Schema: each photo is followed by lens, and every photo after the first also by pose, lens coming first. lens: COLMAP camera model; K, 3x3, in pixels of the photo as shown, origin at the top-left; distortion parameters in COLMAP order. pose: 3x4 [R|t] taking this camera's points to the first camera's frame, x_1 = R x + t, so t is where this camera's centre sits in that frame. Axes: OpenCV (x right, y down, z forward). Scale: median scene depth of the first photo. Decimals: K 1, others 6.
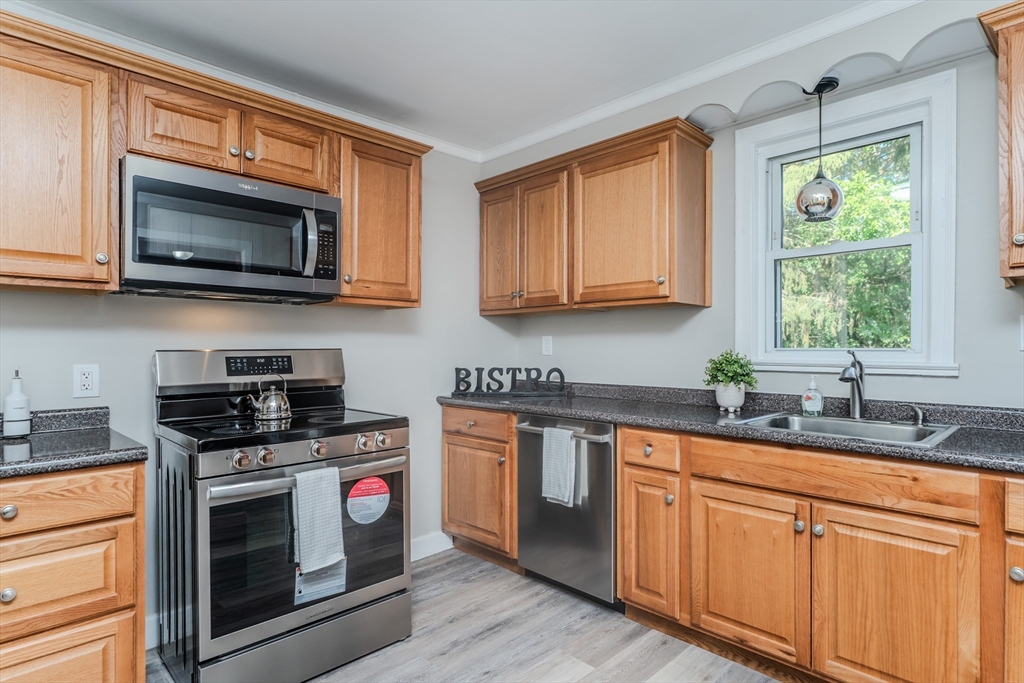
lens RADIAL K [[533.4, 0, 519.5], [0, 533.4, 349.8], [0, 0, 1]] dist [0.001424, 0.001601]
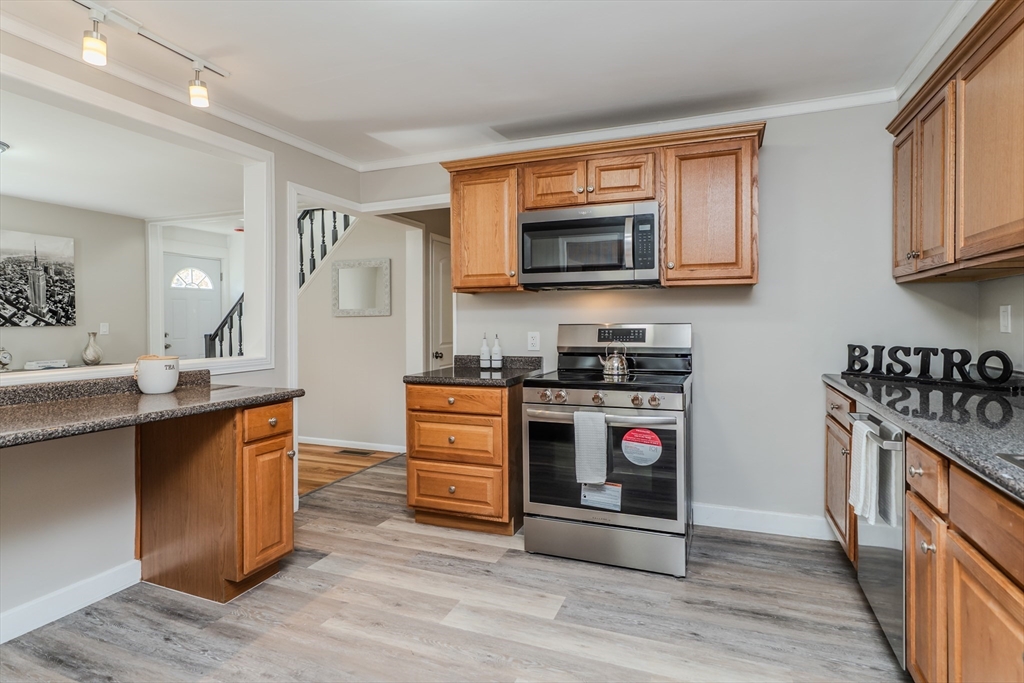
lens RADIAL K [[496.1, 0, 551.4], [0, 496.1, 324.3], [0, 0, 1]] dist [-0.001354, -0.003042]
pose [[0.463199, 0.009963, -0.886198, 0.582422], [-0.000406, 0.999939, 0.011029, -0.013430], [0.886254, -0.004749, 0.463175, 0.259731]]
